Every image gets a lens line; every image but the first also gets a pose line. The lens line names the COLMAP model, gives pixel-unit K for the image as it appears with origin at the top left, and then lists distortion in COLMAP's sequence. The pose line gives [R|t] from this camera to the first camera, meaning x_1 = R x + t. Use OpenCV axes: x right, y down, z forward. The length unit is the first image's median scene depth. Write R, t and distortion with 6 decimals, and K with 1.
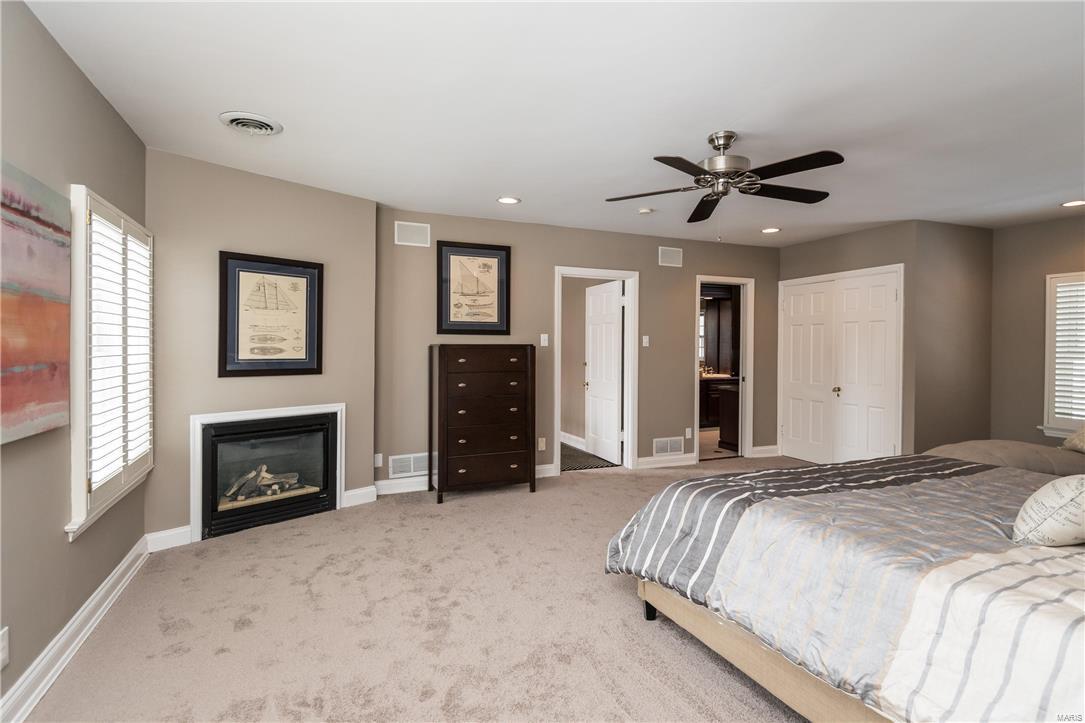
lens RADIAL K [[530.5, 0, 544.0], [0, 530.5, 351.2], [0, 0, 1]] dist [0.017830, -0.000376]
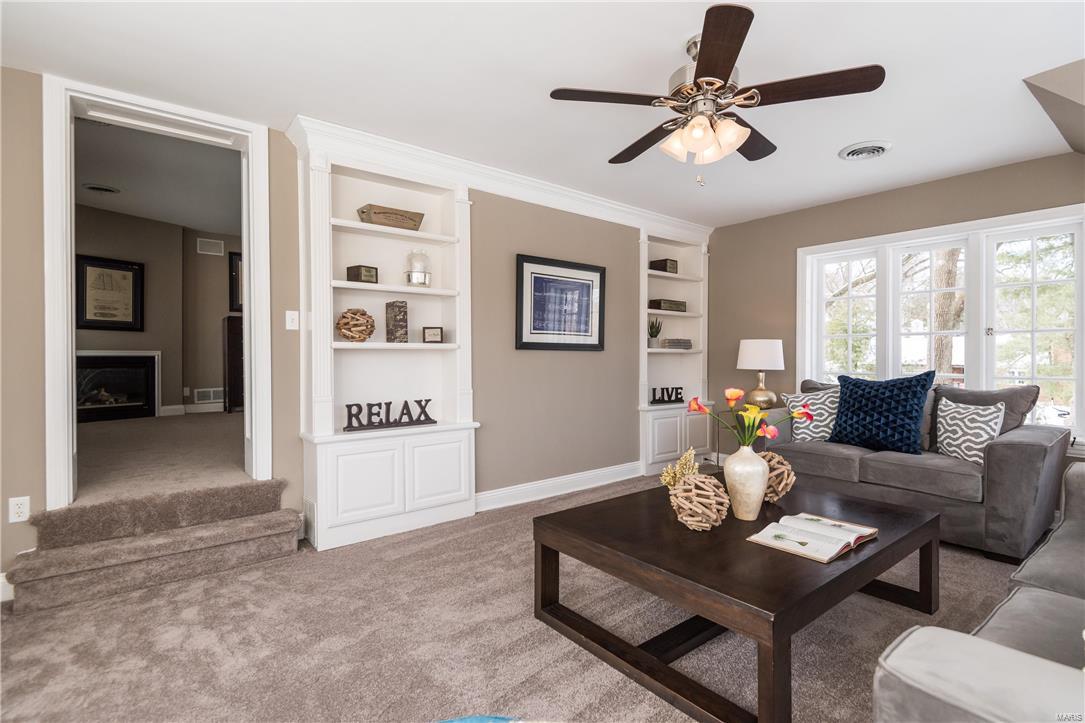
lens RADIAL K [[530.5, 0, 545.9], [0, 530.5, 361.1], [0, 0, 1]] dist [0.017830, -0.000376]
pose [[0.963264, -0.010242, 0.268362, 0.322873], [0.011193, 0.999935, -0.002016, 0.149497], [-0.268324, 0.004946, 0.963316, -0.901026]]
